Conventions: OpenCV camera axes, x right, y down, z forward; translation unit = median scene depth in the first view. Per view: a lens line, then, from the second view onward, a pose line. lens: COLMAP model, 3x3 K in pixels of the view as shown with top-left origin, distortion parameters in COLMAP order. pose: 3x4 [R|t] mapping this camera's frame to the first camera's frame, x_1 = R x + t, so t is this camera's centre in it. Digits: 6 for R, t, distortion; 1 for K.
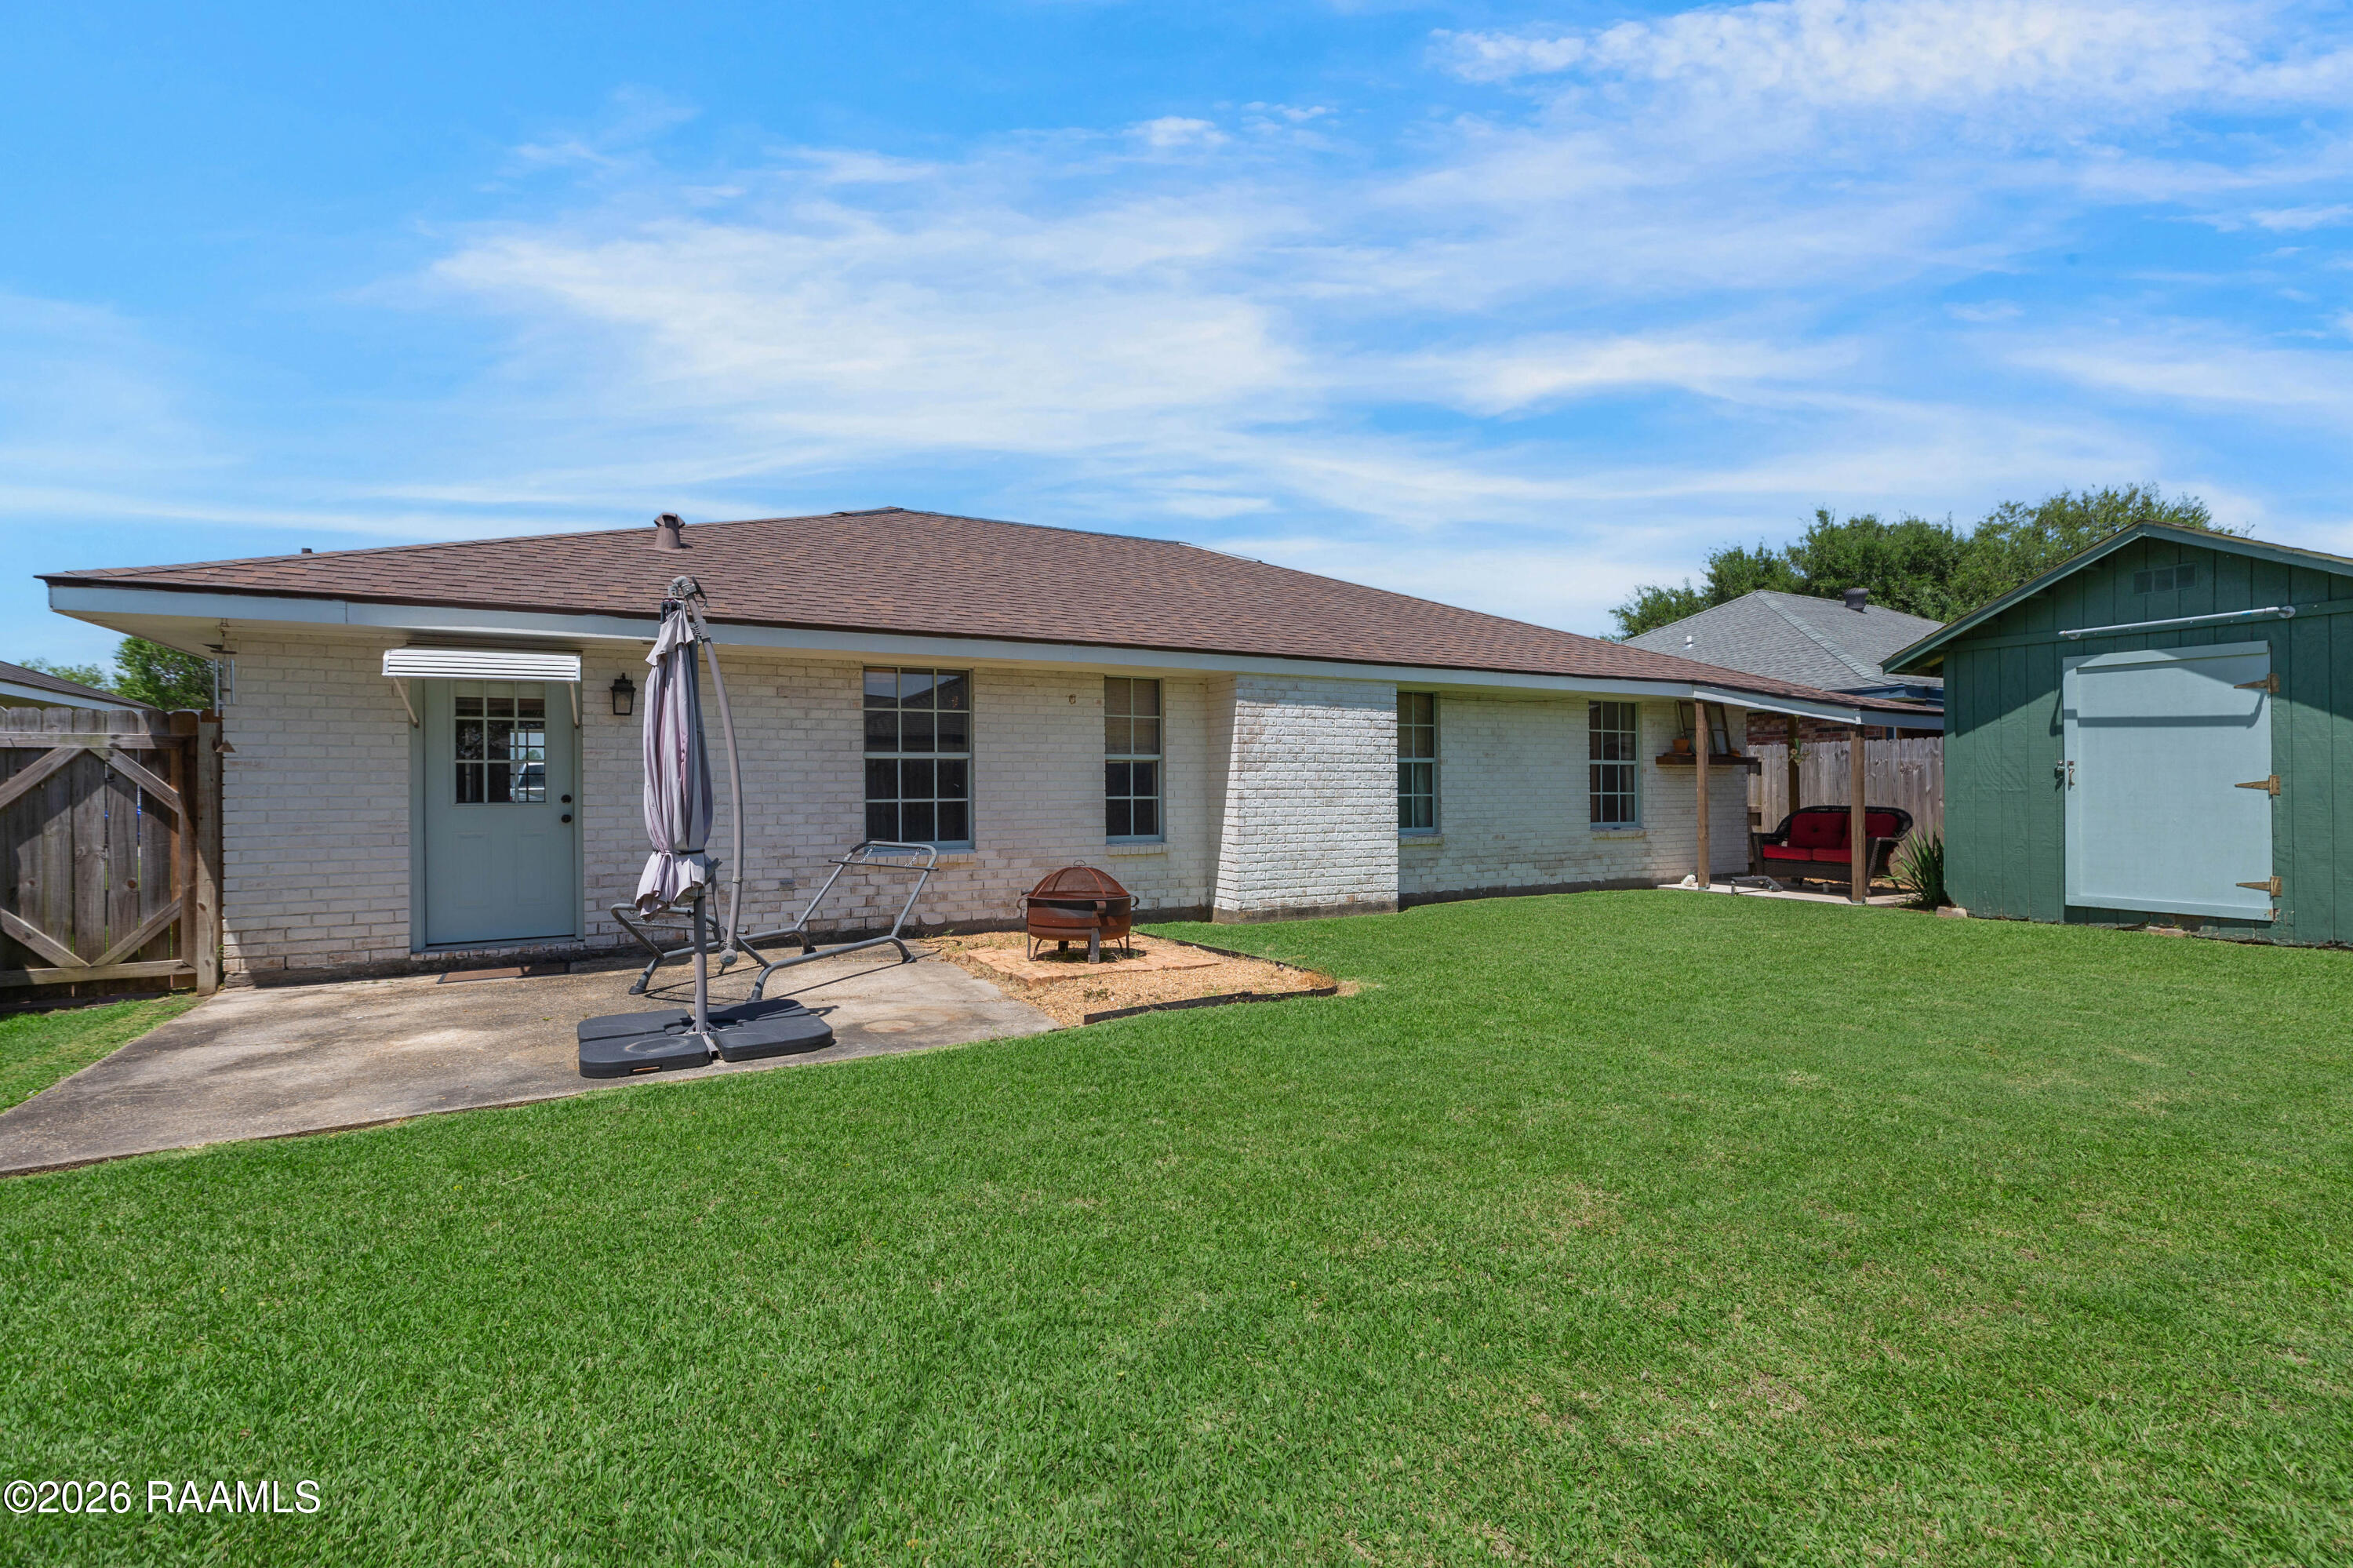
lens RADIAL K [[1059.0, 0, 1186.2], [0, 1059.0, 793.5], [0, 0, 1]] dist [0.003031, 0.001248]
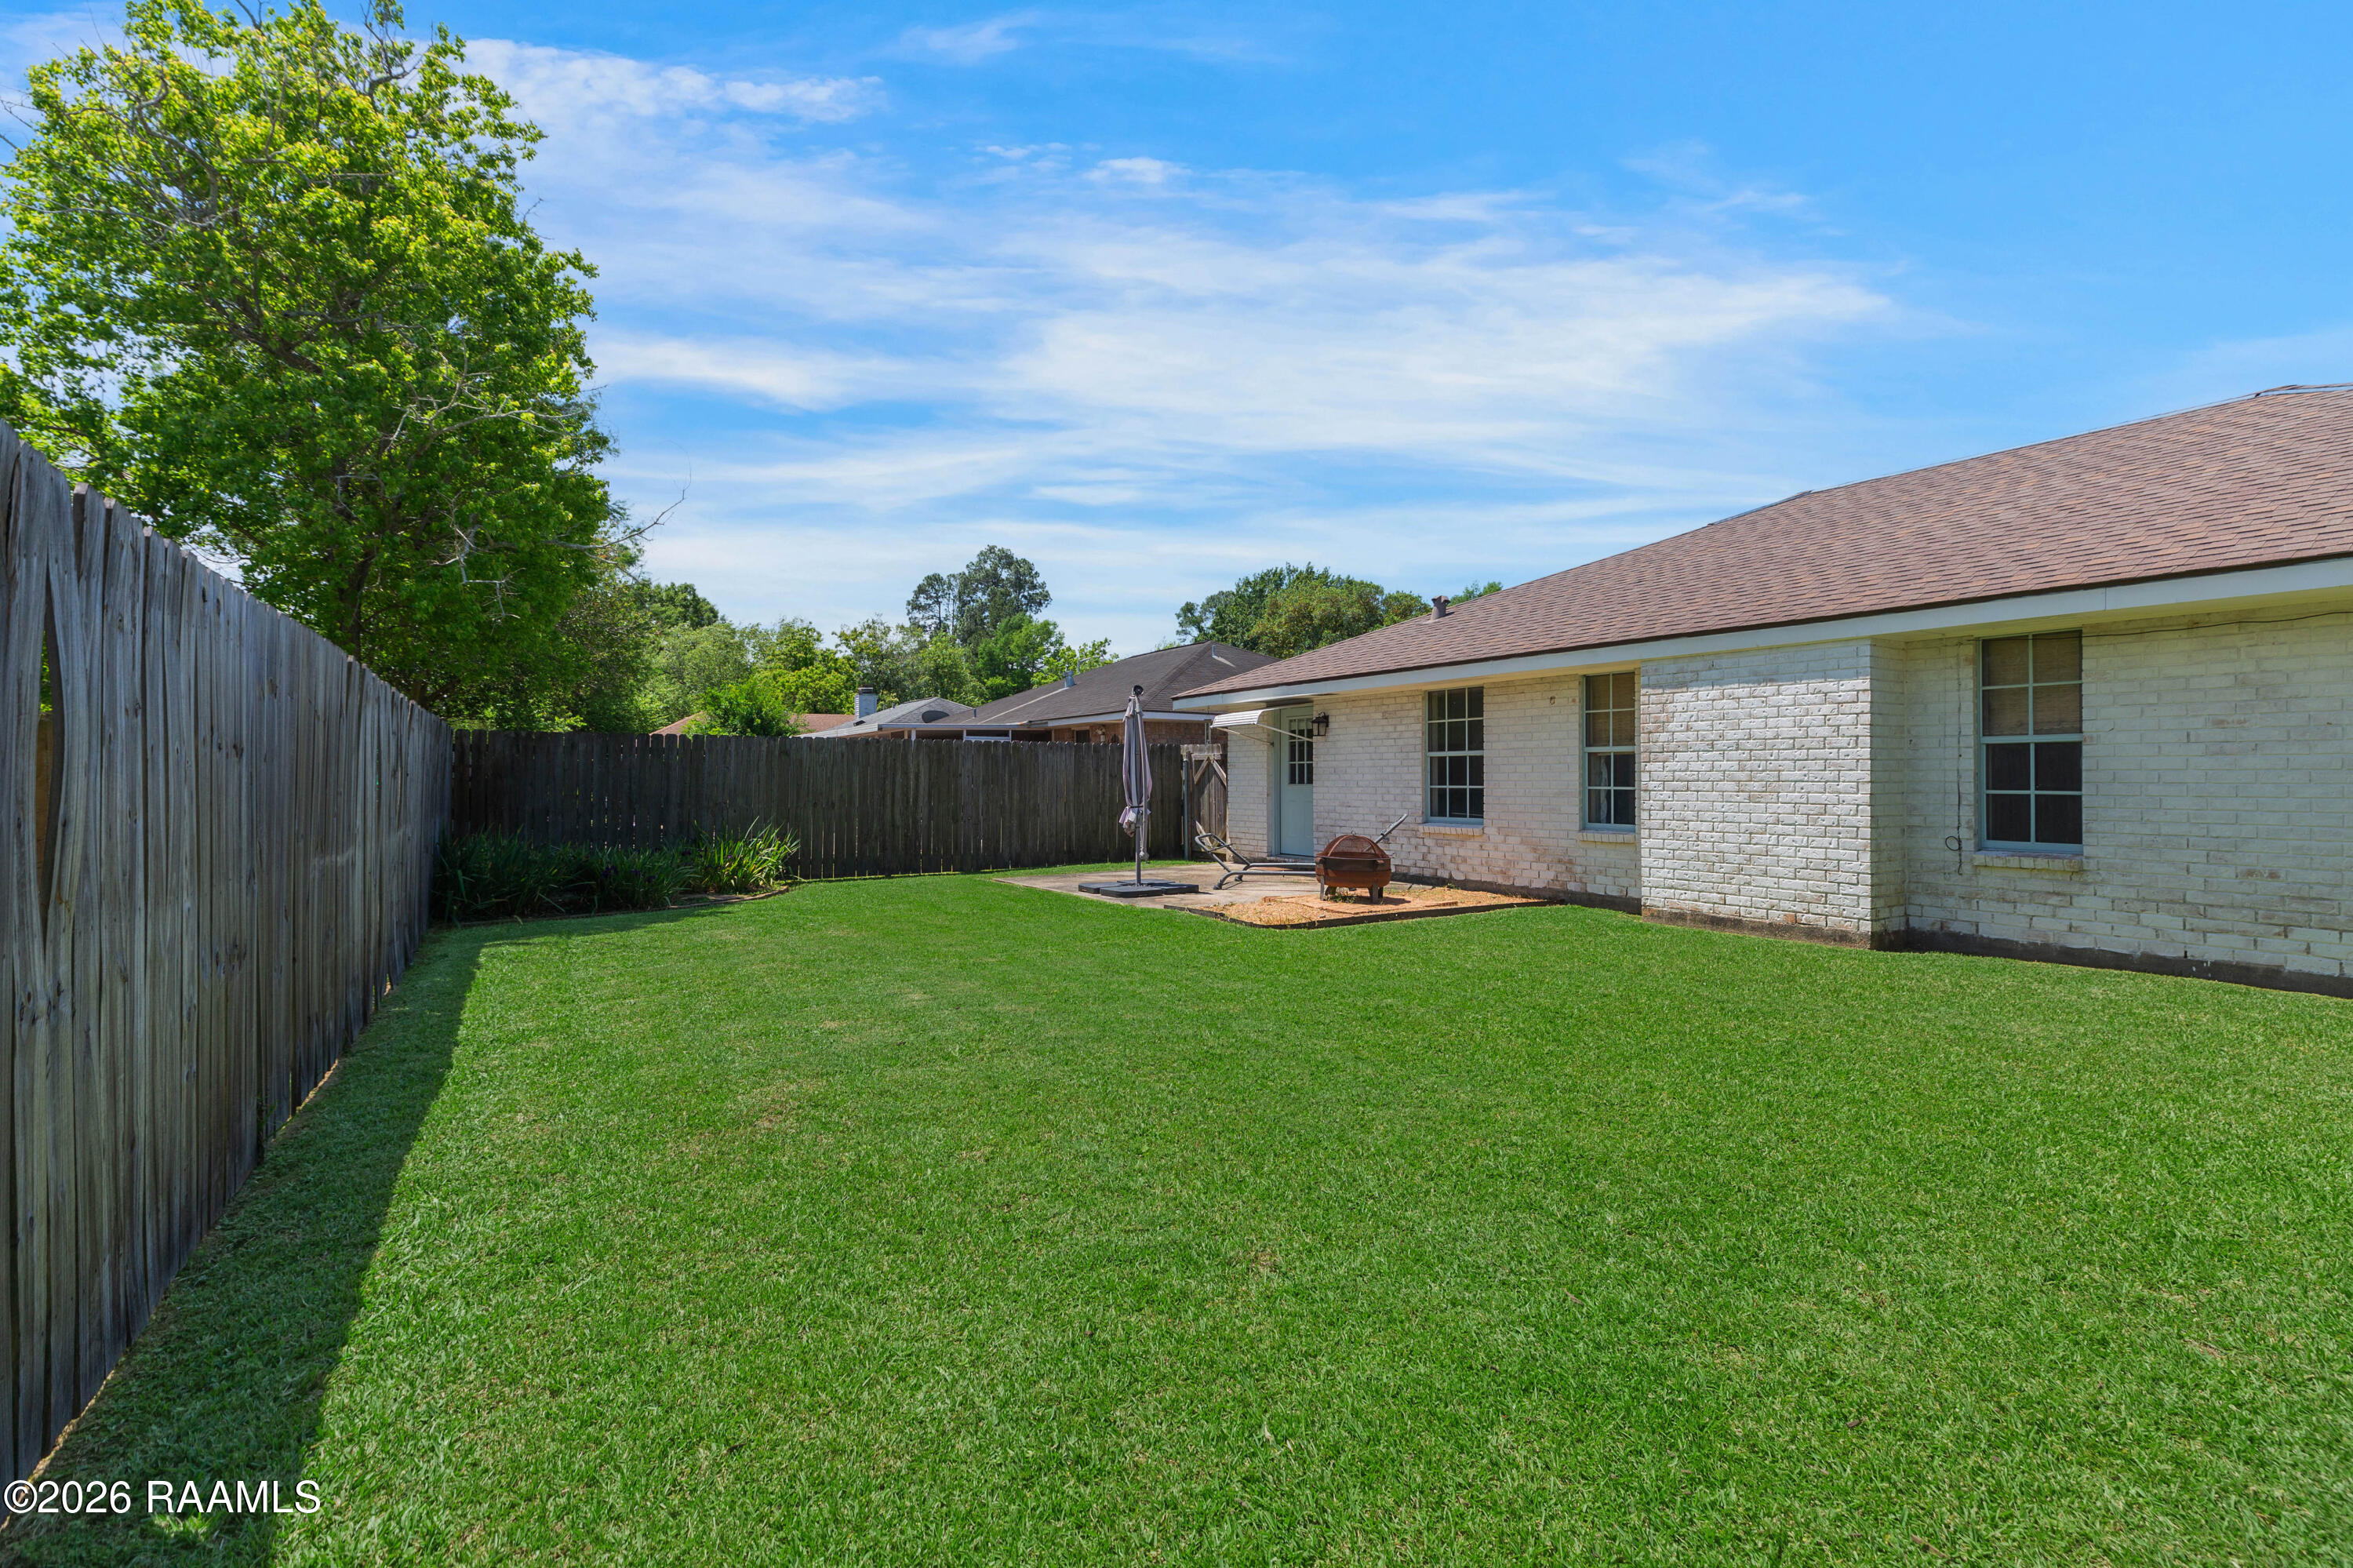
lens RADIAL K [[1059.0, 0, 1186.2], [0, 1059.0, 793.5], [0, 0, 1]] dist [0.003031, 0.001248]
pose [[0.077800, 0.020774, -0.996753, 0.958936], [-0.006954, 0.999770, 0.020294, -0.008920], [0.996945, 0.005353, 0.077926, 0.498410]]
